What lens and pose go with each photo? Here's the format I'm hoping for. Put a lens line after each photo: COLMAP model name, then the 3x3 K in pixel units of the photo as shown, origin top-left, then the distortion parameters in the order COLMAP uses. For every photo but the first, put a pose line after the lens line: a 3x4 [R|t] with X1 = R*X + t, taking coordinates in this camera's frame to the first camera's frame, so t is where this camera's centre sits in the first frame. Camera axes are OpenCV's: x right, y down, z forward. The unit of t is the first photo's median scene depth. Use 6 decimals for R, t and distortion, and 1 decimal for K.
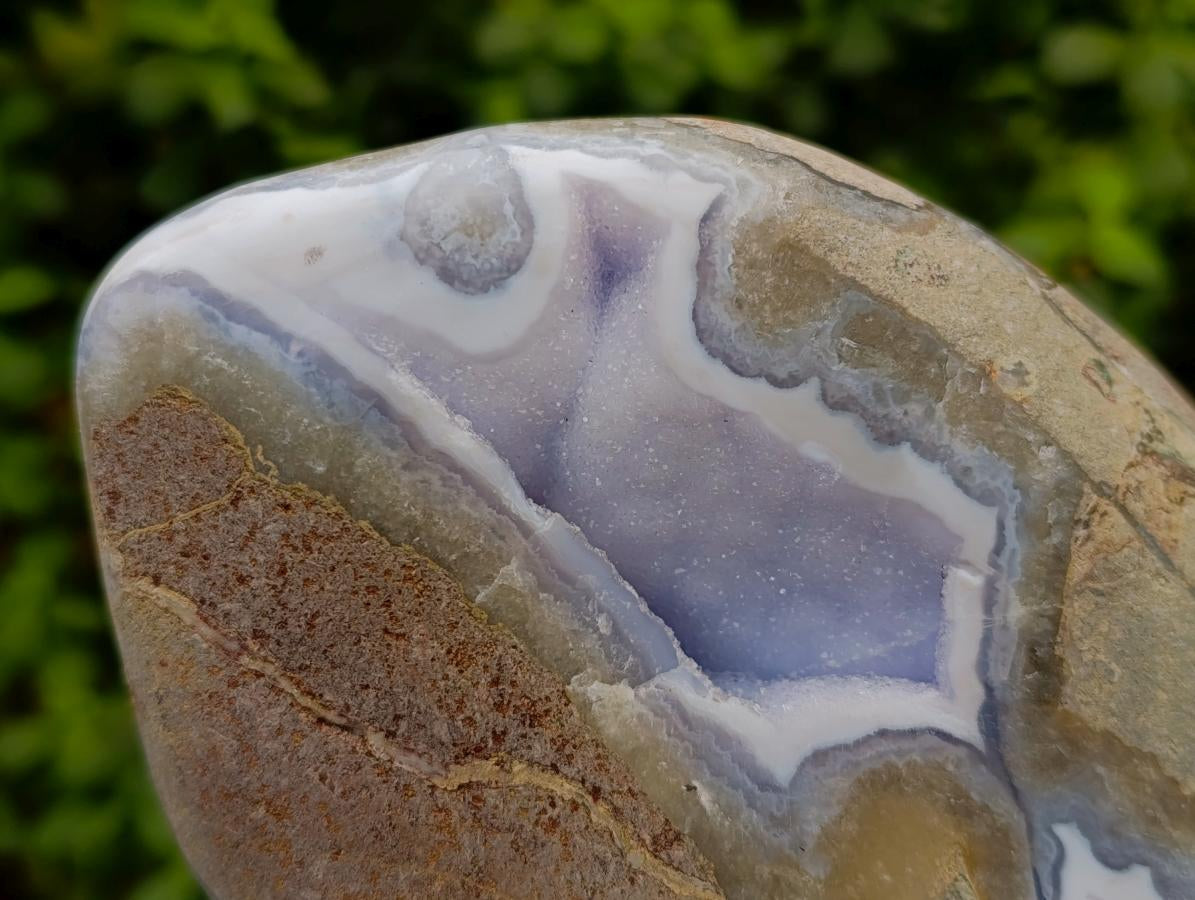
lens RADIAL K [[1811.1, 0, 597.5], [0, 1811.1, 450.0], [0, 0, 1]] dist [0.193245, -1.422154]
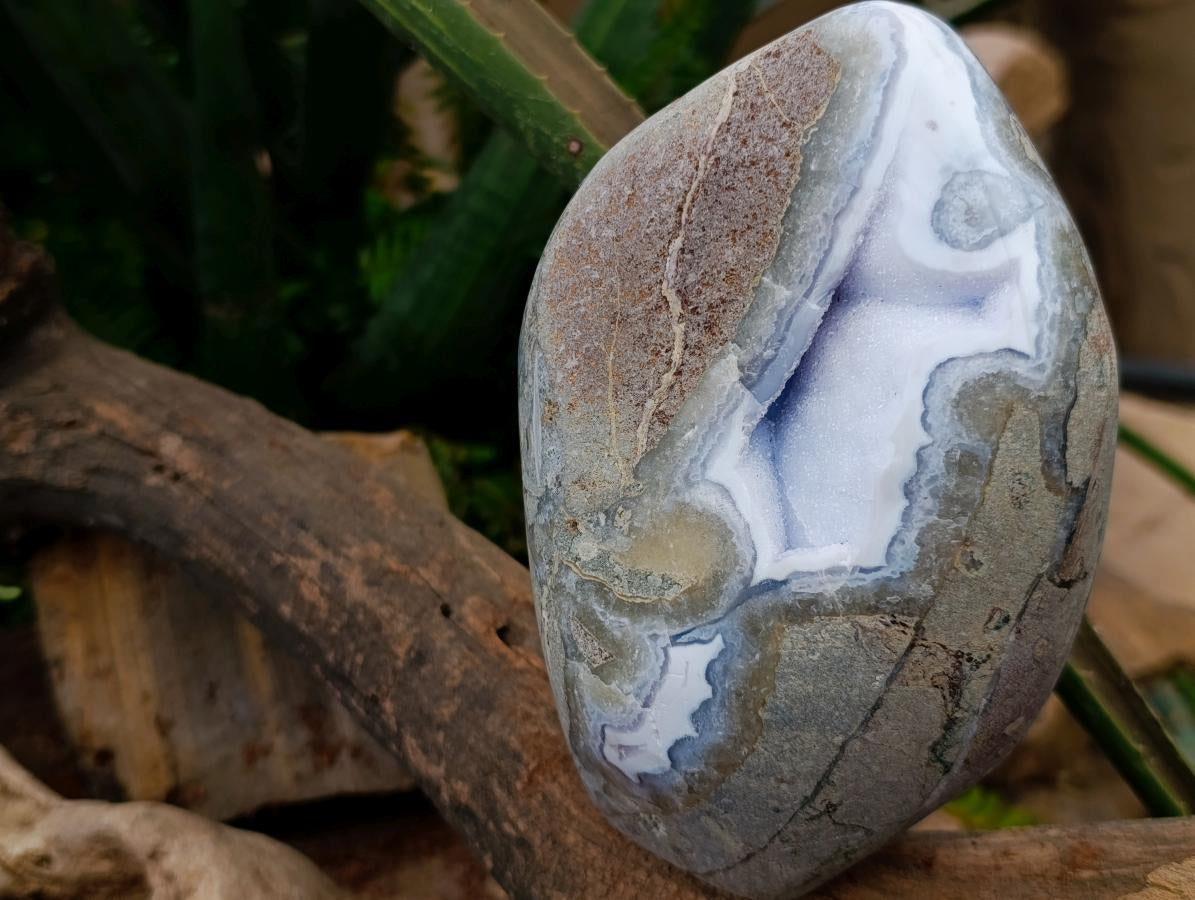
lens RADIAL K [[1811.1, 0, 597.5], [0, 1811.1, 450.0], [0, 0, 1]] dist [0.193245, -1.422154]
pose [[0.214719, 0.973561, -0.077939, 0.190778], [-0.882904, 0.227603, 0.410704, -0.443567], [0.417584, -0.019373, 0.908432, -0.621027]]
